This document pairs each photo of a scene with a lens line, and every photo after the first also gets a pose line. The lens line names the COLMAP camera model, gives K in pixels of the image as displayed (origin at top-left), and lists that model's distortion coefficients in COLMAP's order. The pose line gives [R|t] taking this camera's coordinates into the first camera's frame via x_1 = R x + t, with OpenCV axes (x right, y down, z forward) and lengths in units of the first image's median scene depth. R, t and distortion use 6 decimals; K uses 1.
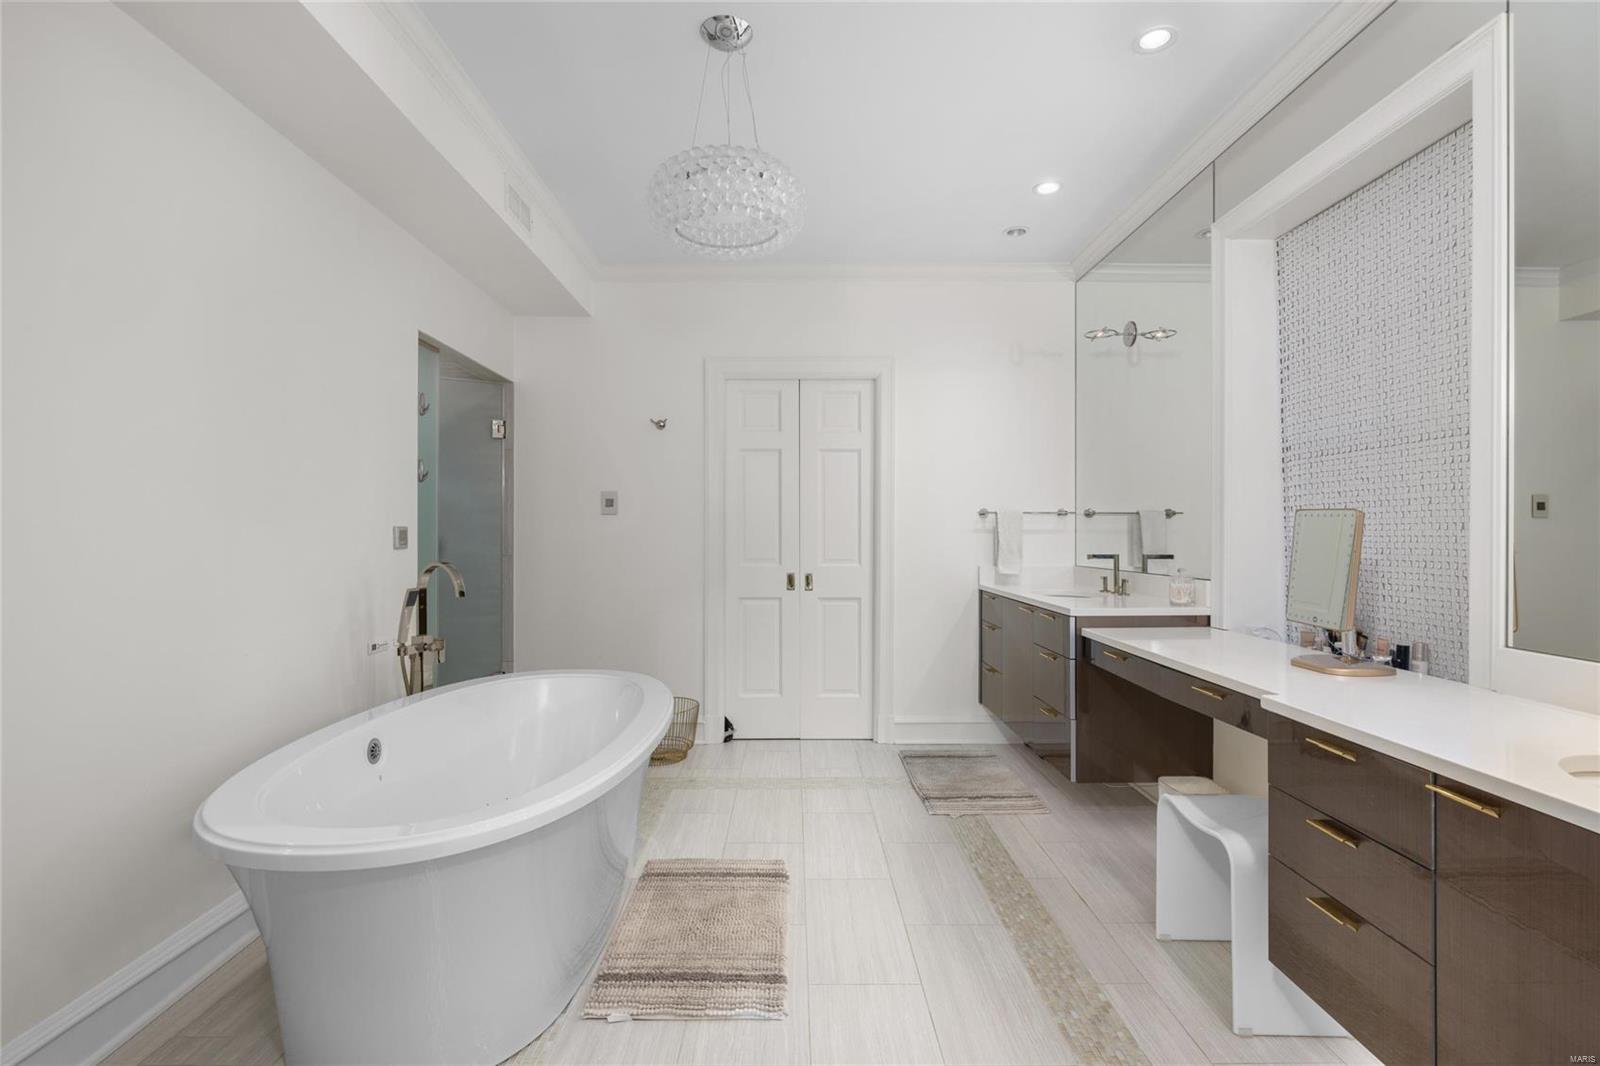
lens RADIAL K [[738.7, 0, 796.1], [0, 738.7, 537.5], [0, 0, 1]] dist [-0.001726, -0.000199]
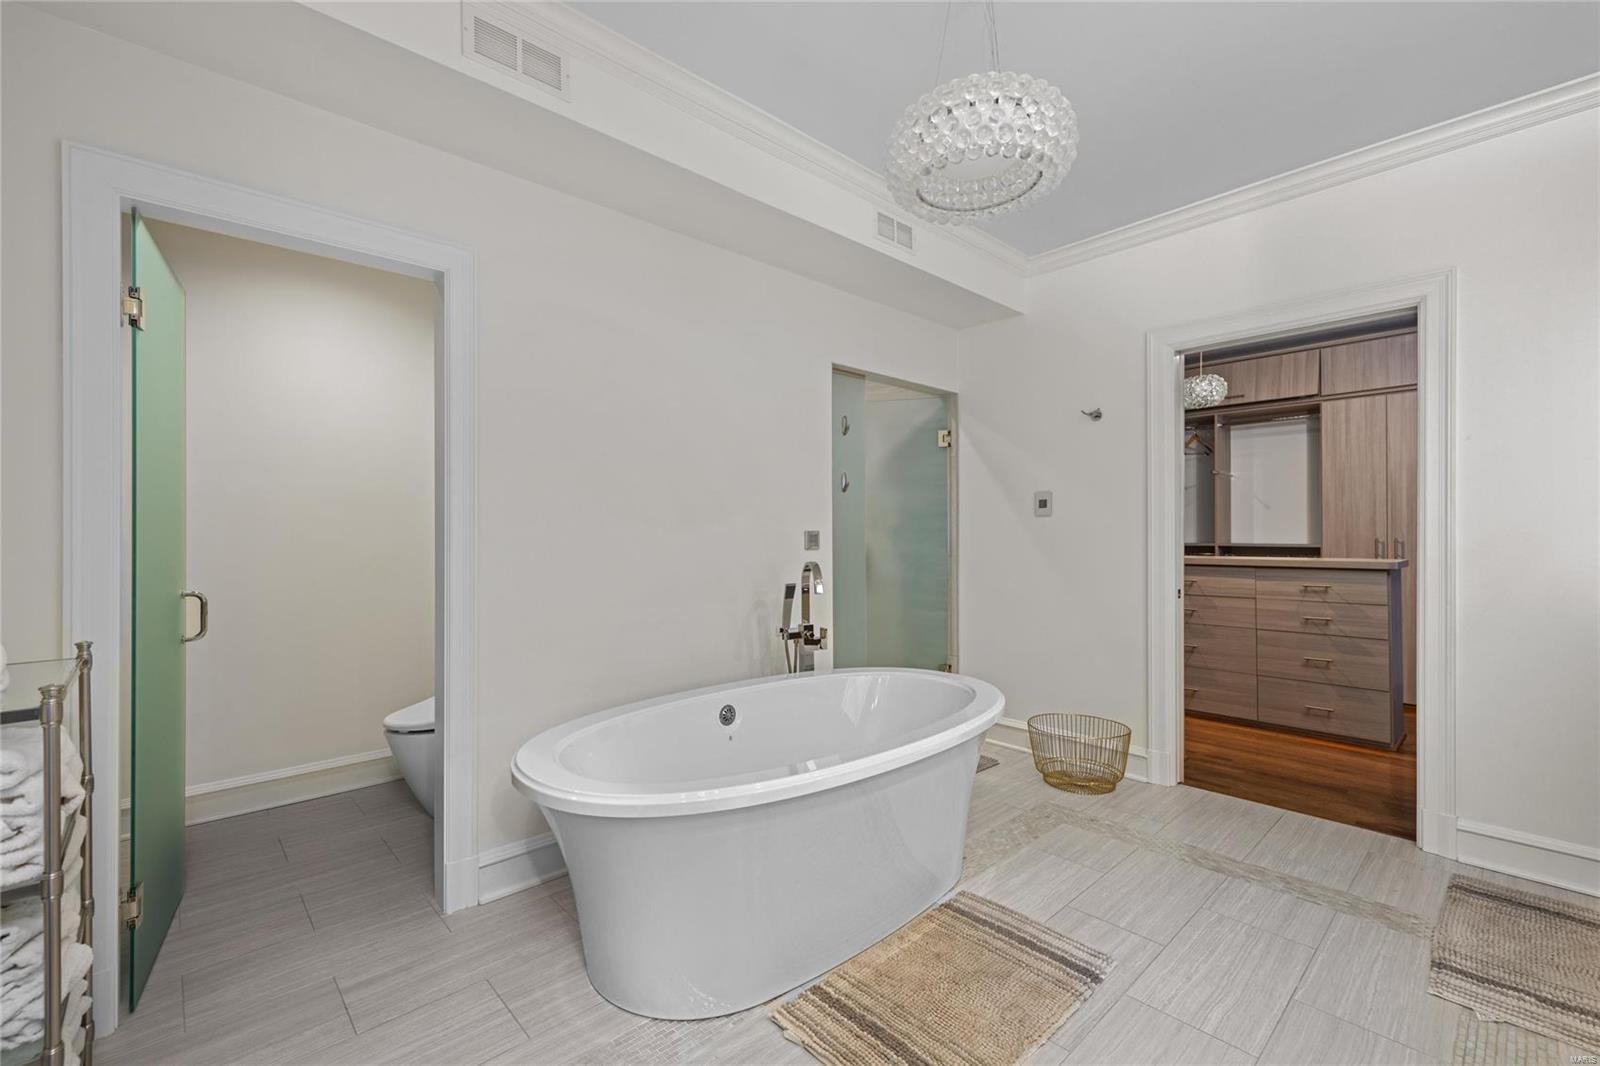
lens RADIAL K [[683.2, 0, 800.0], [0, 683.2, 533.0], [0, 0, 1]] dist [0.002025, 0.000329]
pose [[0.679147, -0.002194, -0.733999, 0.262034], [-0.001693, 0.999988, -0.004555, -0.006265], [0.734000, 0.004336, 0.679136, 0.239225]]
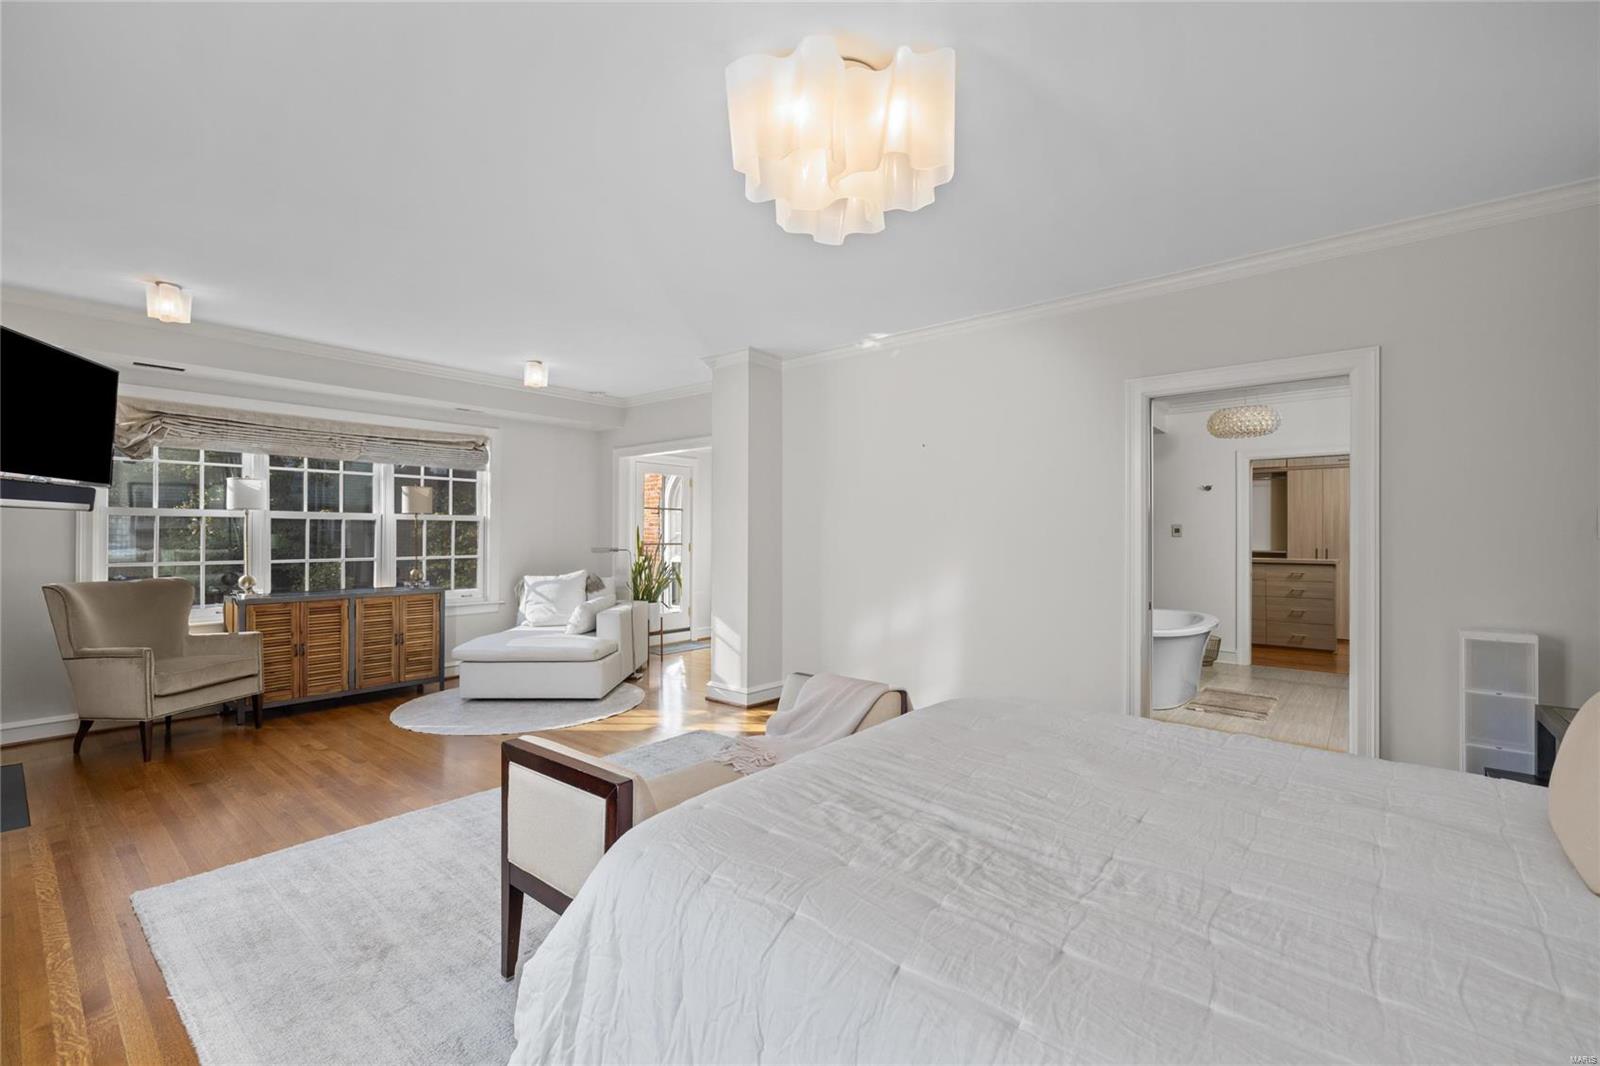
lens RADIAL K [[683.2, 0, 800.0], [0, 683.2, 533.0], [0, 0, 1]] dist [0.002025, 0.000329]
pose [[0.764621, -0.000674, -0.644480, 0.195689], [-0.005430, 0.999957, -0.007488, -0.032512], [0.644457, 0.009225, 0.764585, -1.365715]]
